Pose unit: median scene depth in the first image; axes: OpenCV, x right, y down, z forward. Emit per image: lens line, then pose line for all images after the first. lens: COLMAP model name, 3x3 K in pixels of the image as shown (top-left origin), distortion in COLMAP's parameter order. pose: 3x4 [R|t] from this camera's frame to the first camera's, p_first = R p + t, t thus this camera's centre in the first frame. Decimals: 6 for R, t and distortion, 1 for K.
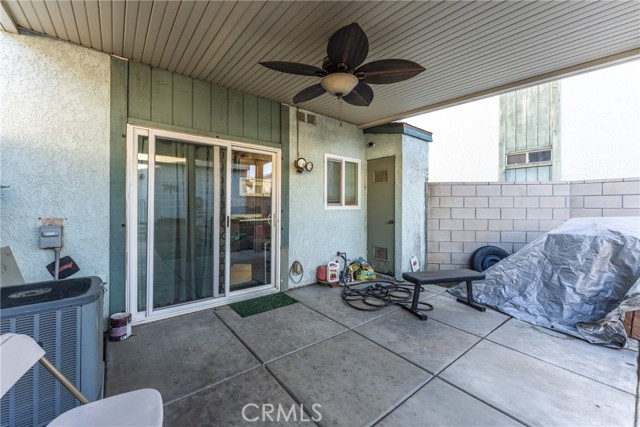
lens RADIAL K [[259.1, 0, 317.5], [0, 259.1, 210.0], [0, 0, 1]] dist [-0.001561, -0.000186]
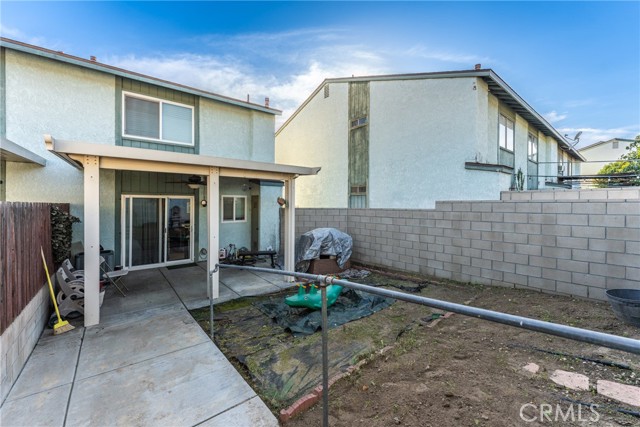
lens RADIAL K [[259.1, 0, 321.2], [0, 259.1, 206.4], [0, 0, 1]] dist [-0.001561, -0.000186]
pose [[0.999813, -0.002716, 0.019120, 0.998218], [0.002839, 0.999975, -0.006412, -0.151607], [-0.019103, 0.006465, 0.999797, -1.339146]]
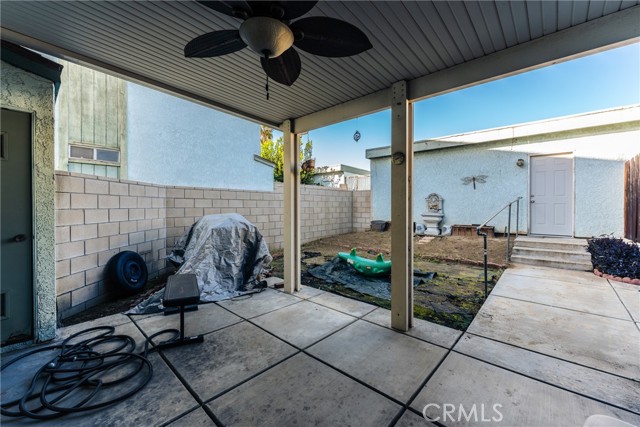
lens RADIAL K [[259.1, 0, 317.9], [0, 259.1, 207.3], [0, 0, 1]] dist [-0.001561, -0.000186]
pose [[-0.166149, -0.007801, 0.986070, -0.450845], [0.011691, 0.999883, 0.009881, -0.019018], [-0.986031, 0.013169, -0.166039, 0.690461]]
